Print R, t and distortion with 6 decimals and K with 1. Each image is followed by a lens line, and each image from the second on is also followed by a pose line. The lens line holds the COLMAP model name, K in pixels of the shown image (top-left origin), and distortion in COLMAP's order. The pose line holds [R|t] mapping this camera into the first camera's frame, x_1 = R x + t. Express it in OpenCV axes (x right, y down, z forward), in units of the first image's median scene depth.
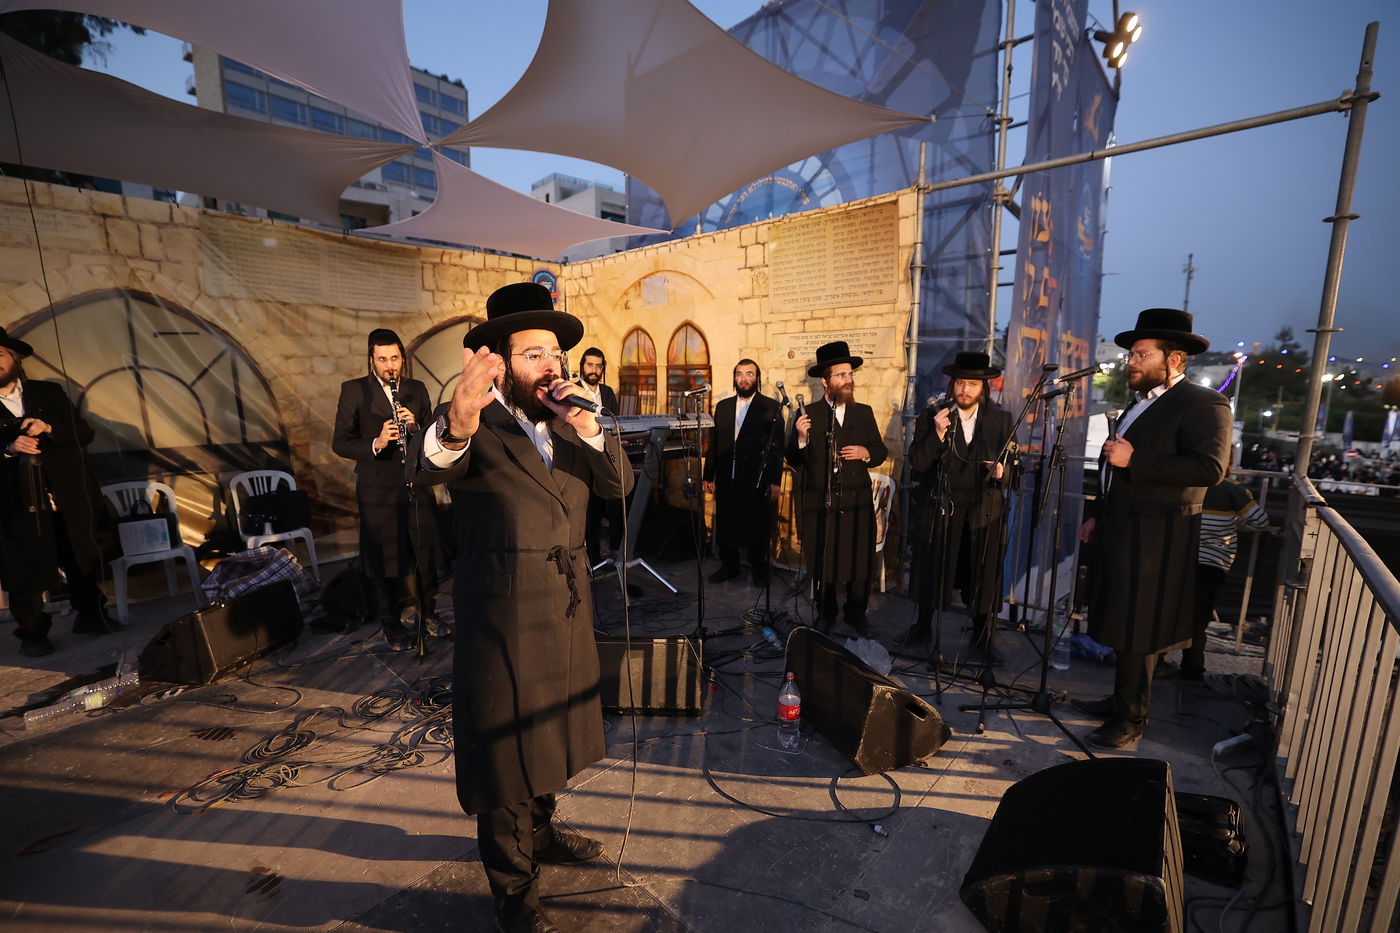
lens RADIAL K [[642.4, 0, 704.7], [0, 642.4, 469.7], [0, 0, 1]] dist [-0.028775, 0.010243]
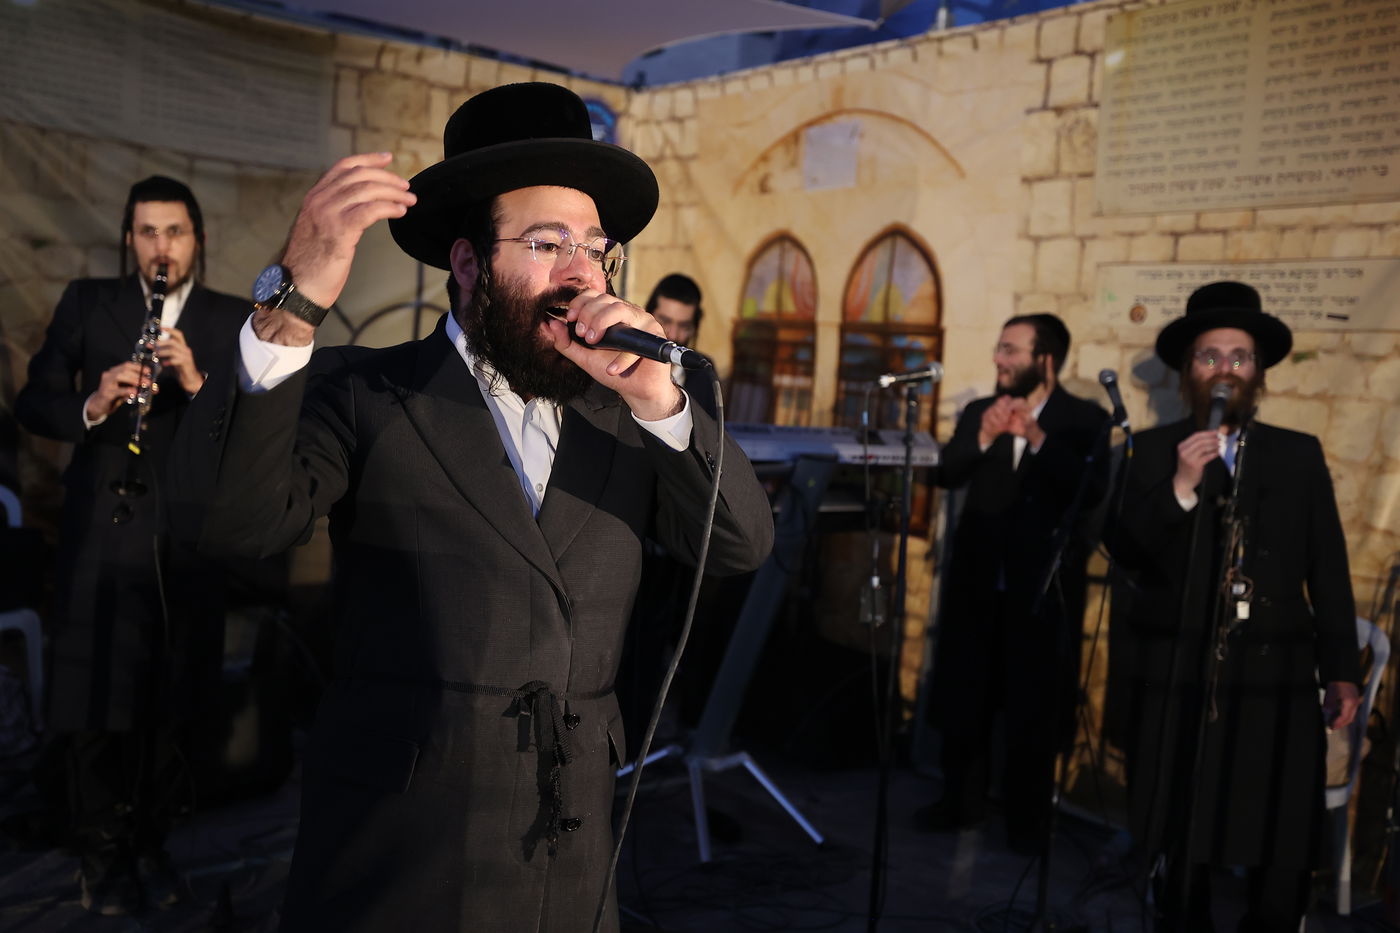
lens RADIAL K [[1328.2, 0, 696.3], [0, 1328.2, 480.3], [0, 0, 1]] dist [0.078320, 0.000000]
pose [[0.985459, 0.081744, -0.148957, -0.017169], [-0.092375, 0.993542, -0.065893, 0.023388], [0.142609, 0.078694, 0.986646, 0.120763]]
